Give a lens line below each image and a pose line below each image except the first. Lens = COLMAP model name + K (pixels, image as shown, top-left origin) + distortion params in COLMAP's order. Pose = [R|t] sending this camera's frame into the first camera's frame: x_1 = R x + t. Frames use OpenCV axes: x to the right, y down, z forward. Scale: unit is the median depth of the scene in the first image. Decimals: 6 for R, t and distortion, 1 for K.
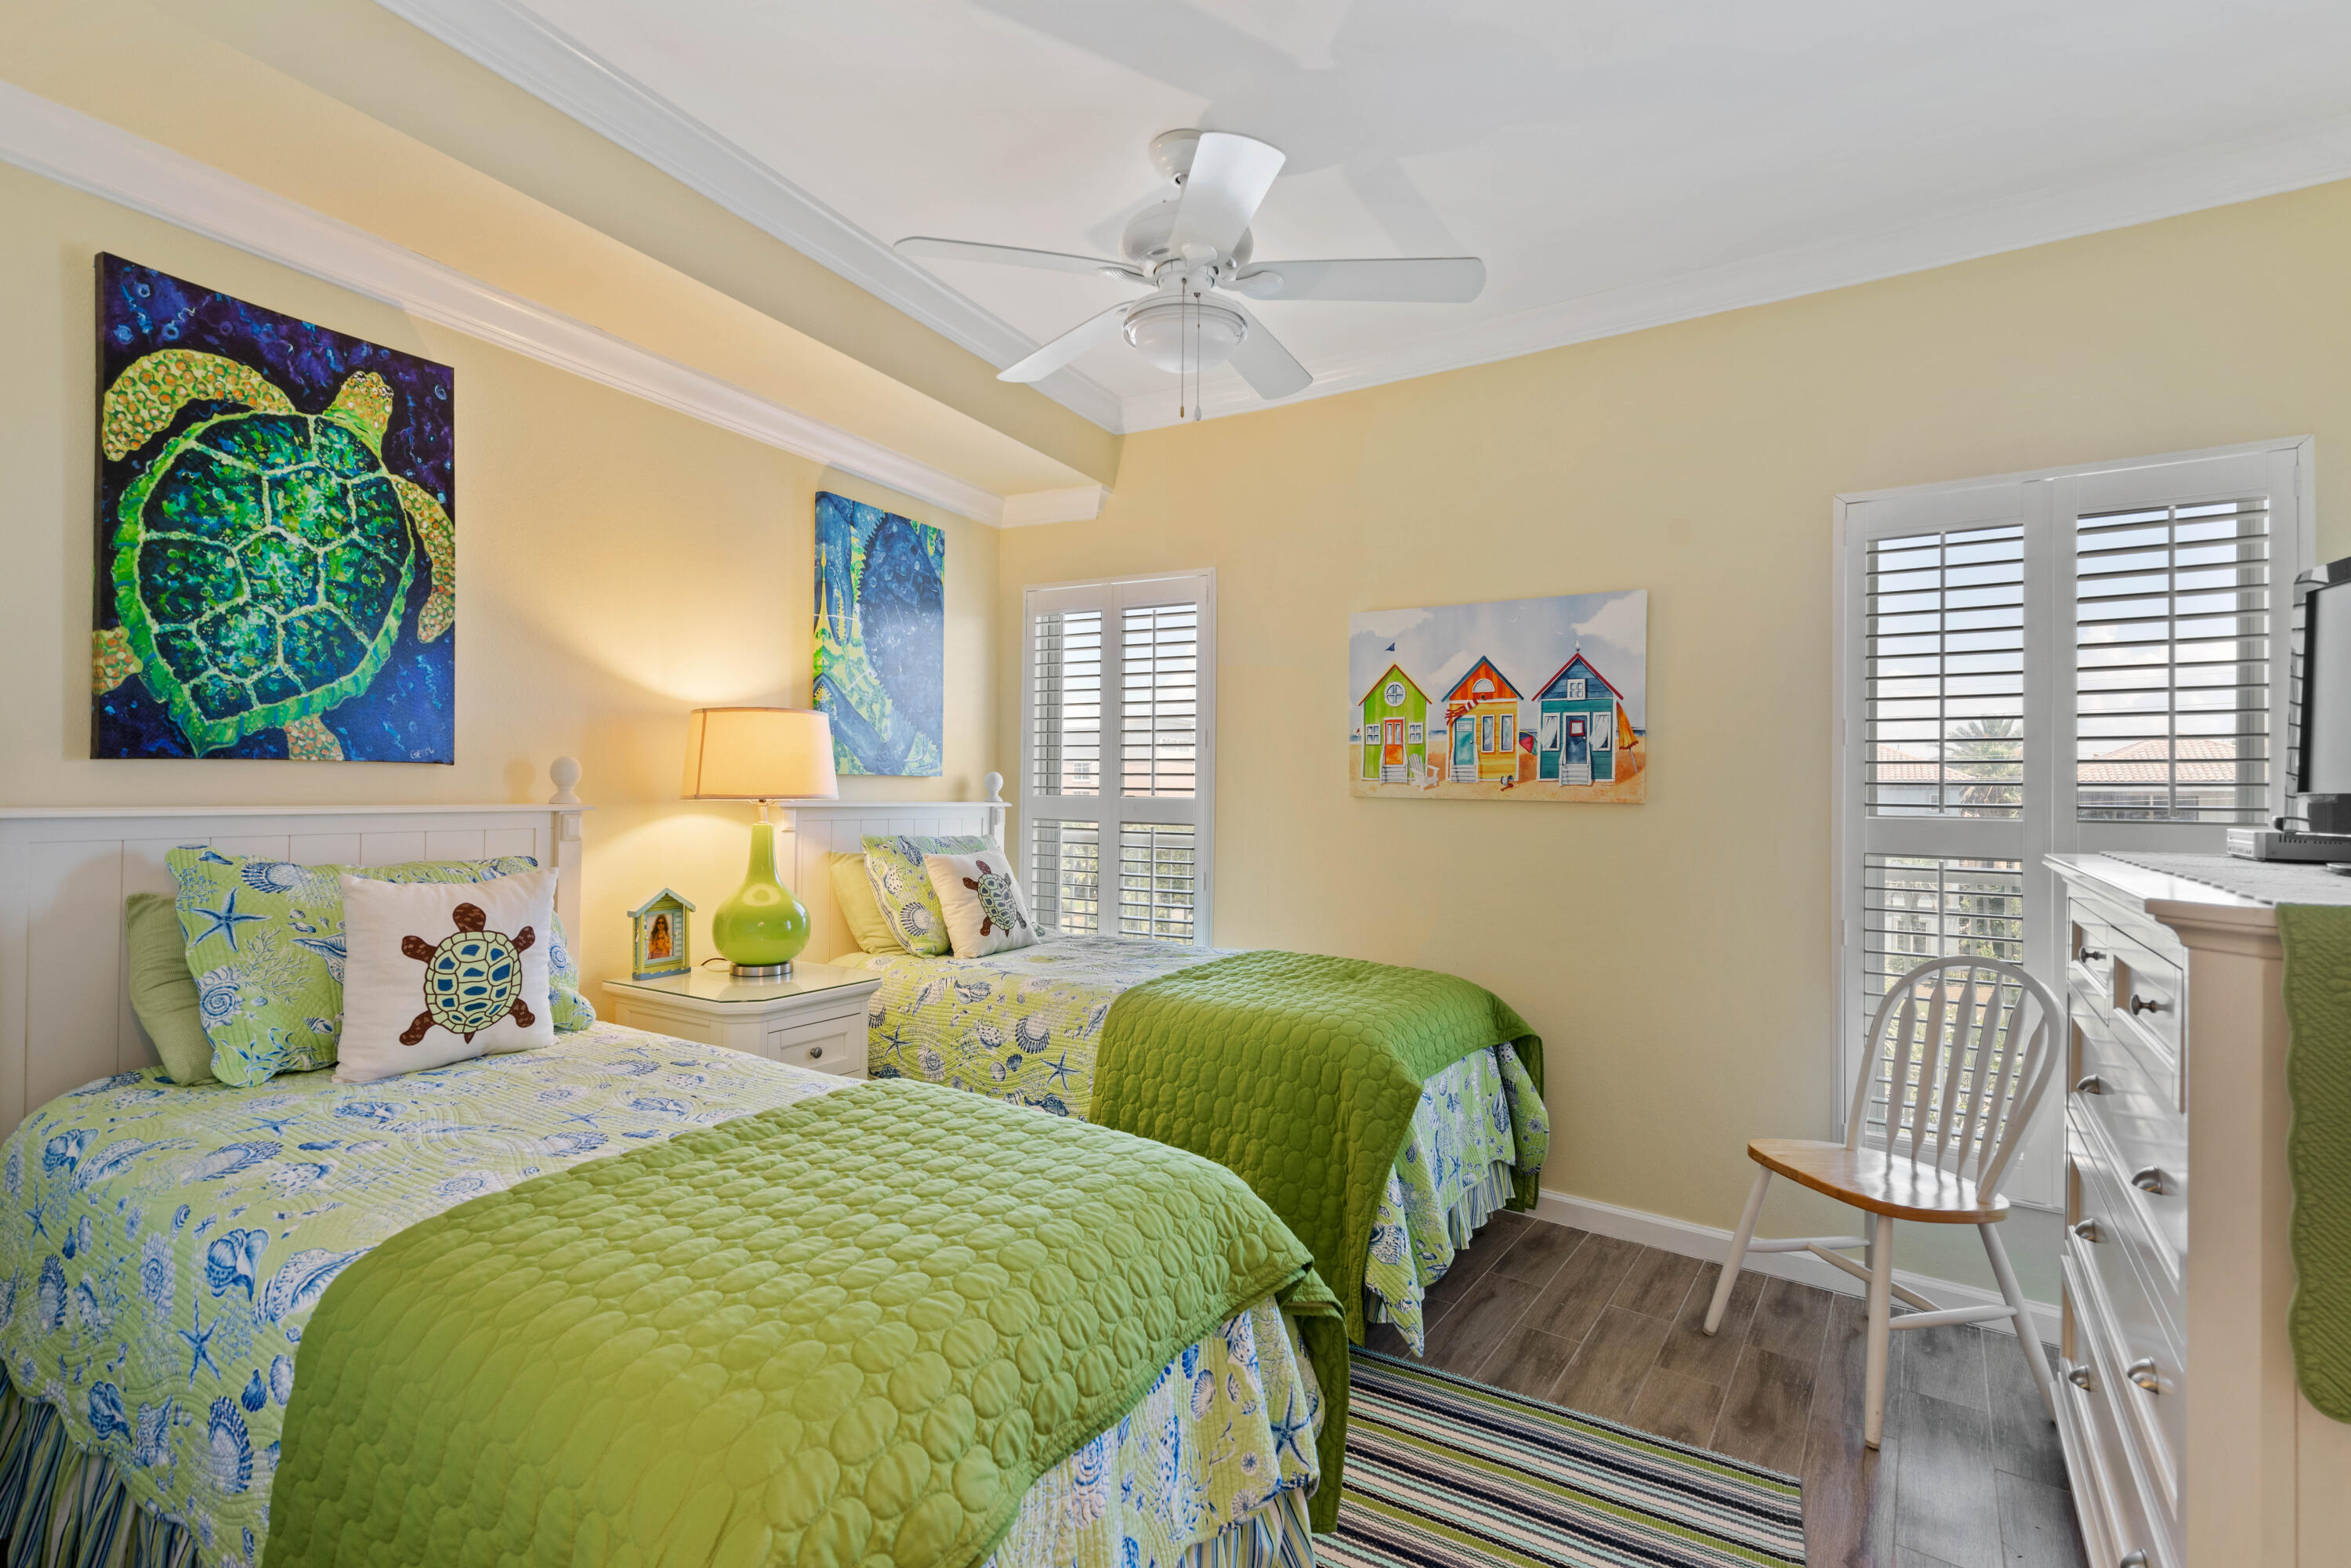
lens RADIAL K [[1067.2, 0, 1179.4], [0, 1067.2, 764.0], [0, 0, 1]] dist [-0.004304, 0.002471]
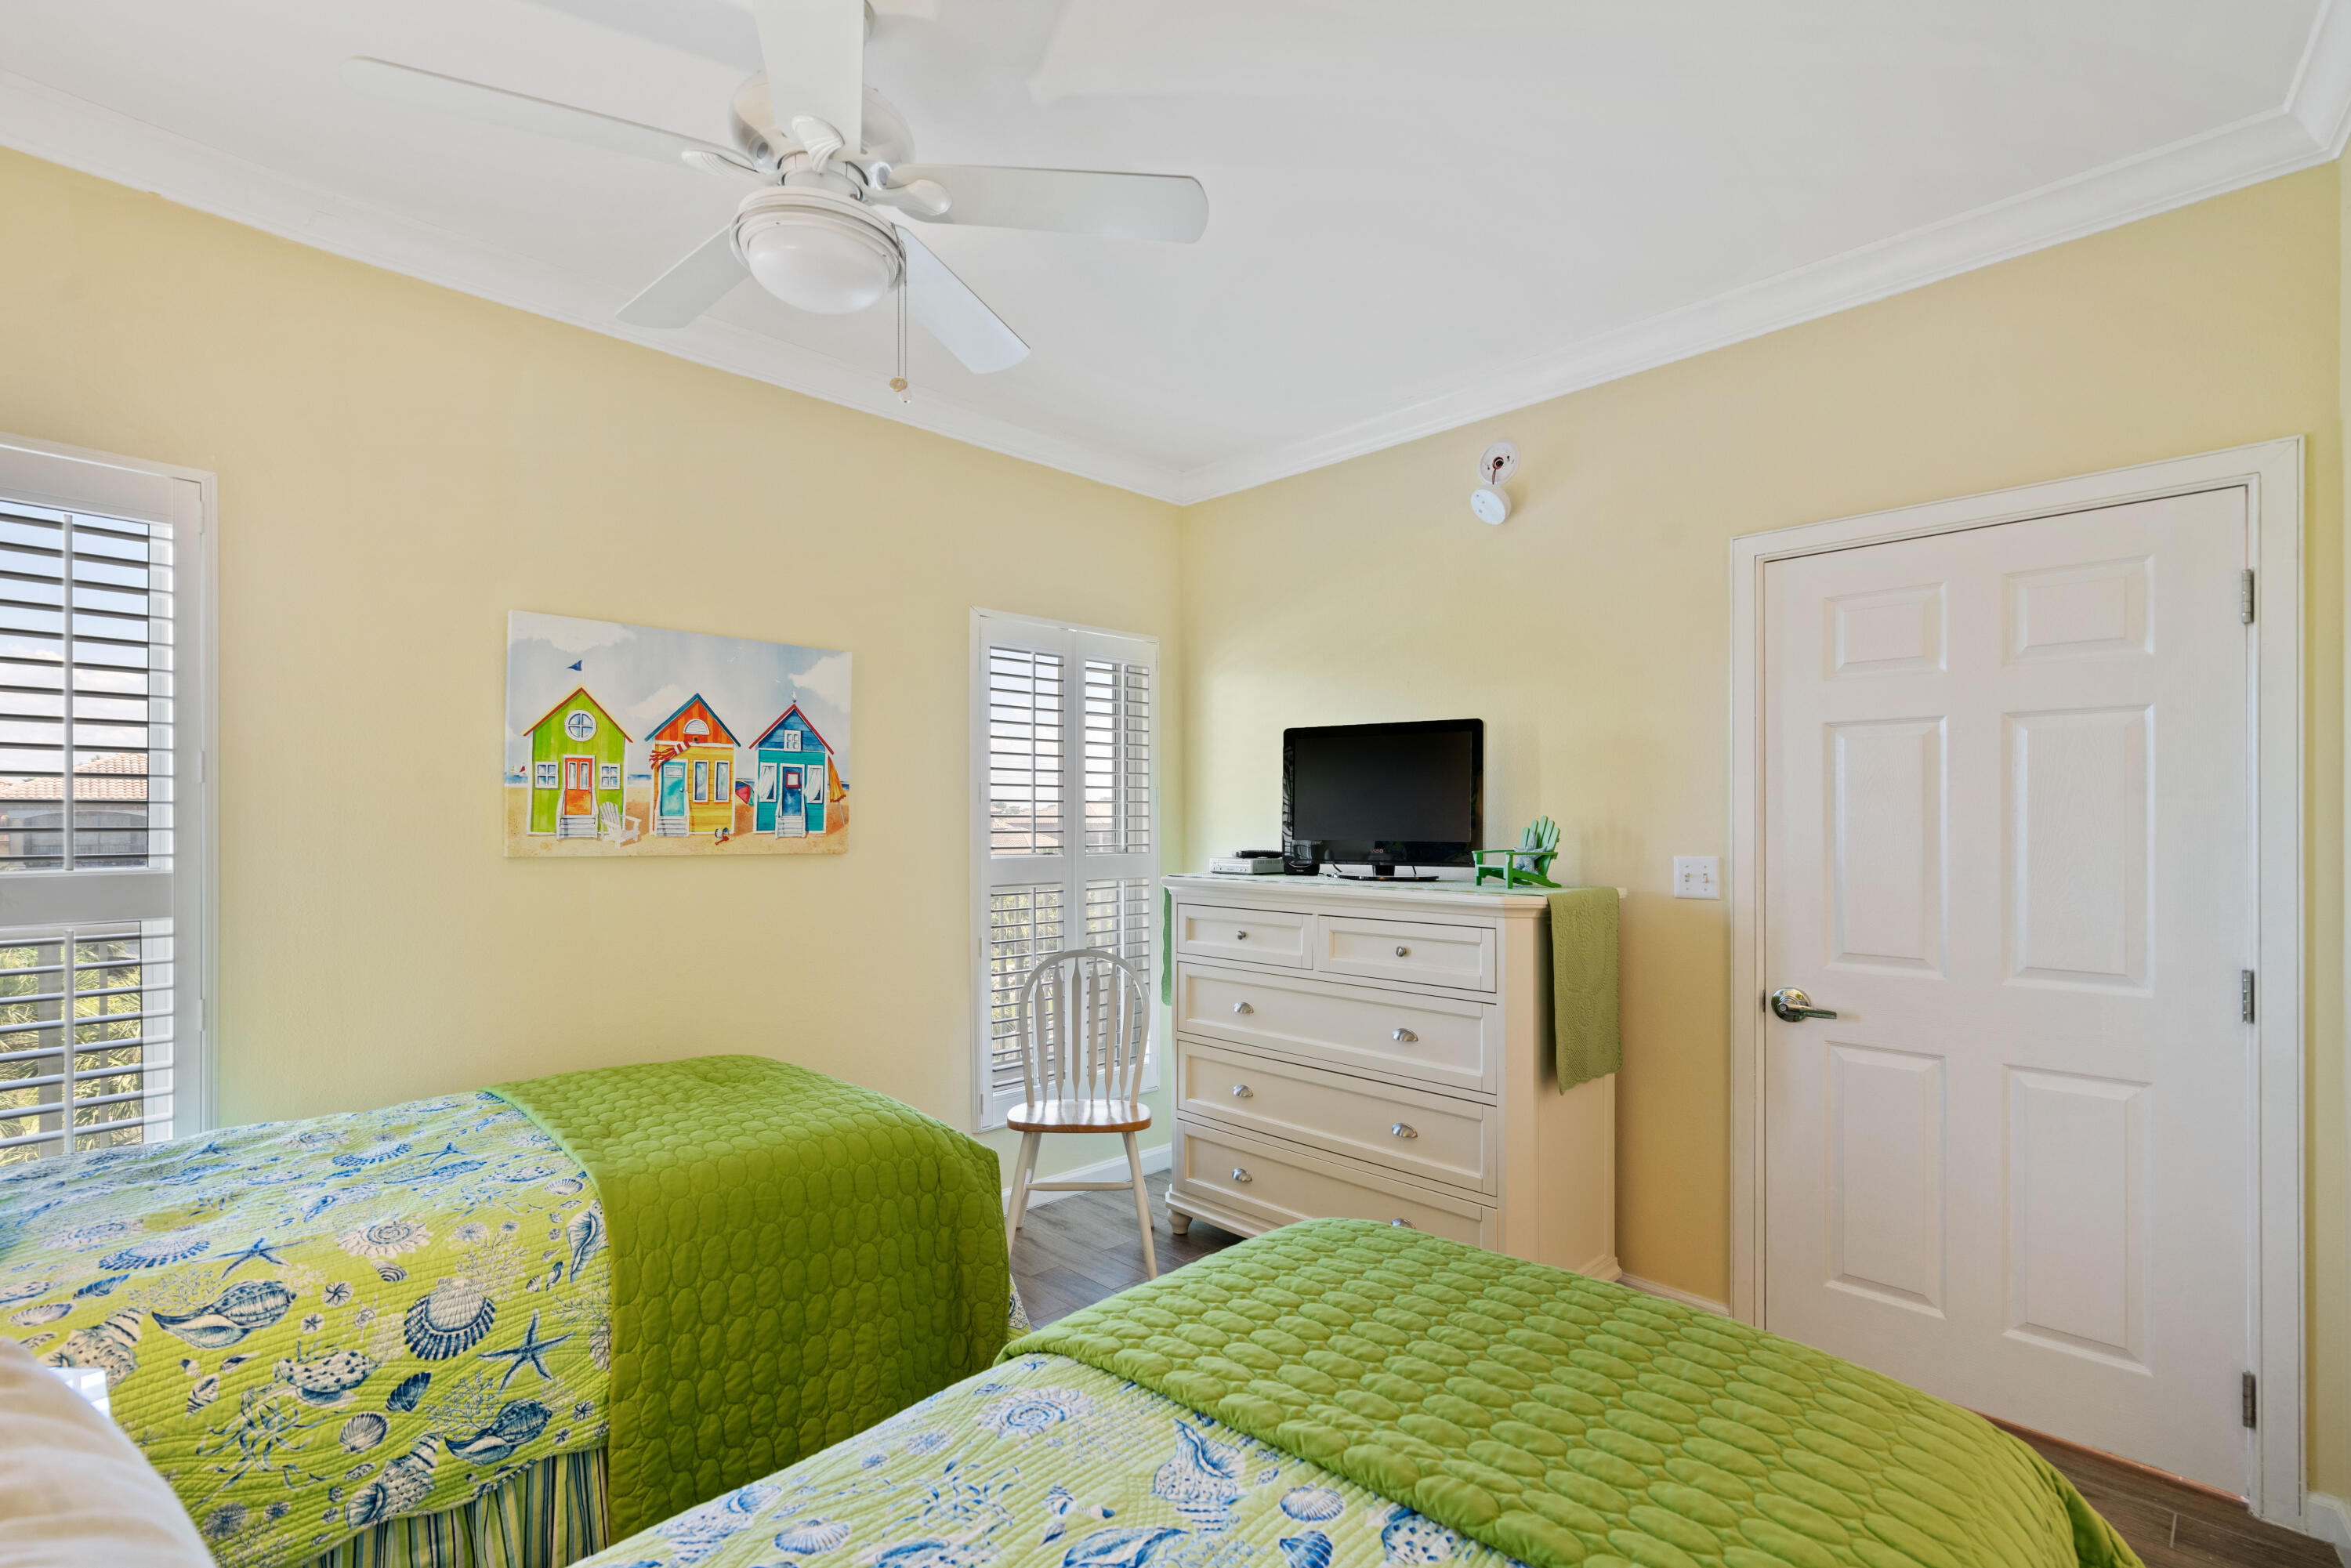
lens RADIAL K [[1067.2, 0, 1156.5], [0, 1067.2, 796.3], [0, 0, 1]] dist [-0.004304, 0.002471]
pose [[0.179476, 0.010553, 0.983706, -0.650823], [-0.020366, 0.999768, -0.007010, -0.021650], [-0.983551, -0.018776, 0.179649, 0.581634]]
